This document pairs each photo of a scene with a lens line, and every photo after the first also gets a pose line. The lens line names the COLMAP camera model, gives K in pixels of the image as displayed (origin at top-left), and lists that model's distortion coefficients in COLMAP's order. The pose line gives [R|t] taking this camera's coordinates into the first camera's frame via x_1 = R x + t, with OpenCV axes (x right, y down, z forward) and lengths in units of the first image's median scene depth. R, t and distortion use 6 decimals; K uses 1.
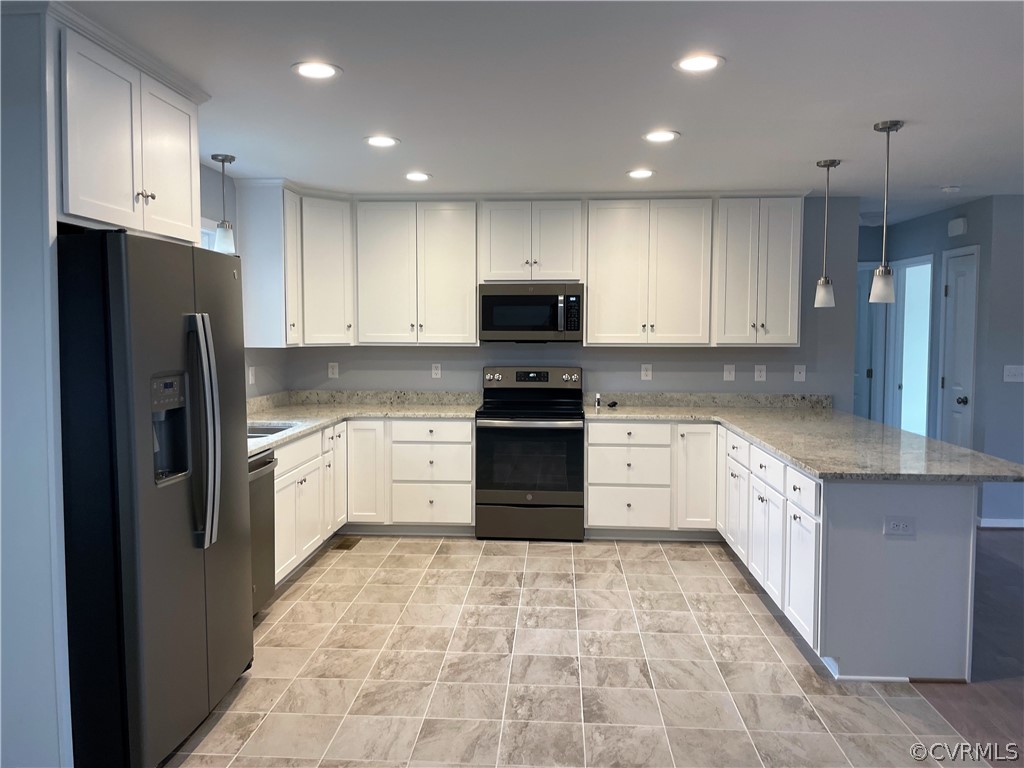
lens RADIAL K [[787.4, 0, 520.2], [0, 787.4, 371.2], [0, 0, 1]] dist [0.089299, -0.128410]
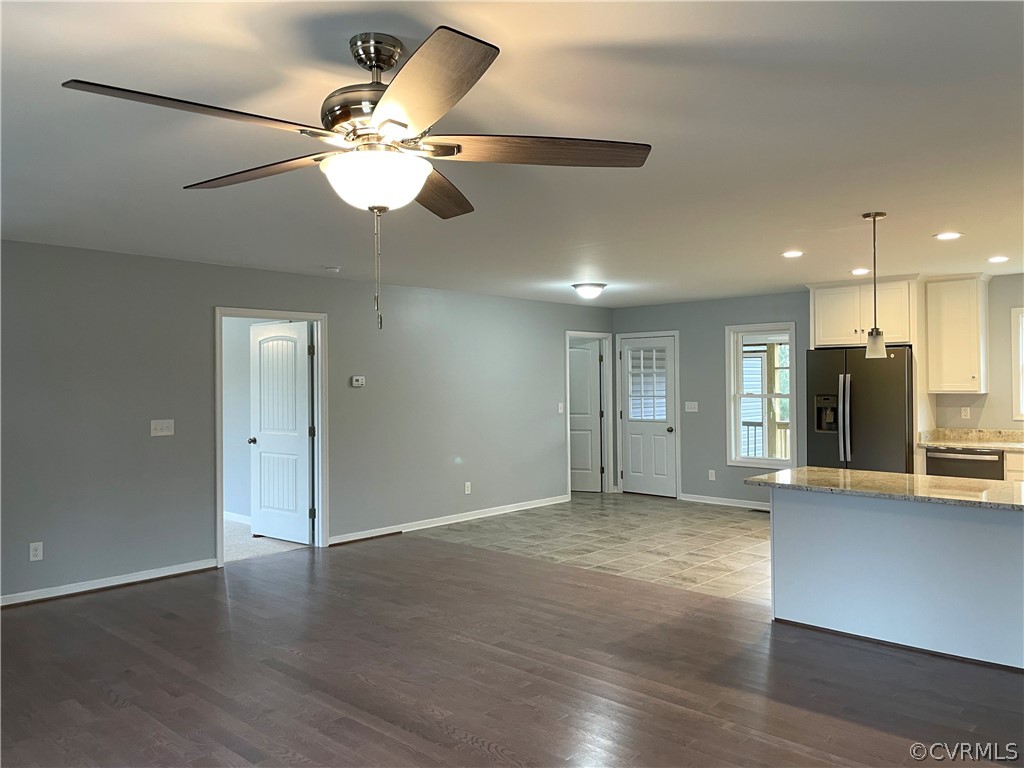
lens RADIAL K [[779.4, 0, 512.0], [0, 779.4, 384.0], [0, 0, 1]] dist [0.089474, -0.120502]
pose [[-0.648026, 0.005698, -0.761597, 1.163619], [-0.037637, 0.998511, 0.039495, -0.049571], [0.760687, 0.054258, -0.646847, 0.920671]]
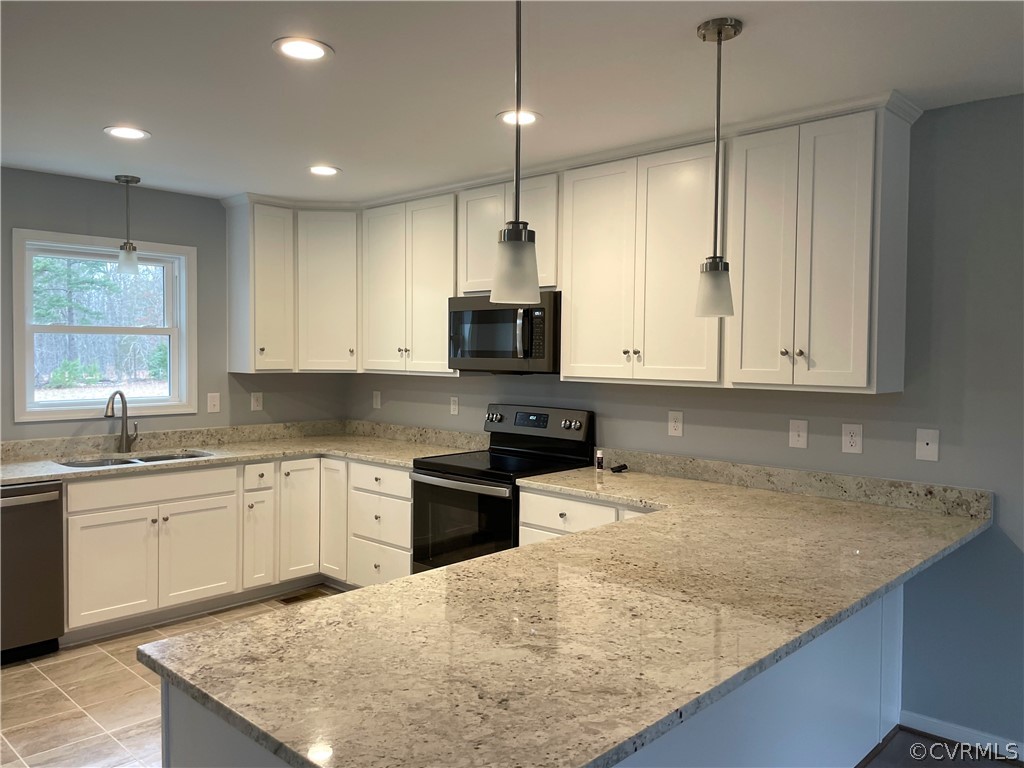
lens RADIAL K [[787.4, 0, 520.2], [0, 787.4, 371.2], [0, 0, 1]] dist [0.089299, -0.128410]
pose [[0.768572, 0.020331, -0.639440, 0.501196], [-0.042899, 0.998883, -0.019804, -0.024813], [0.638323, 0.042652, 0.768586, 0.440396]]
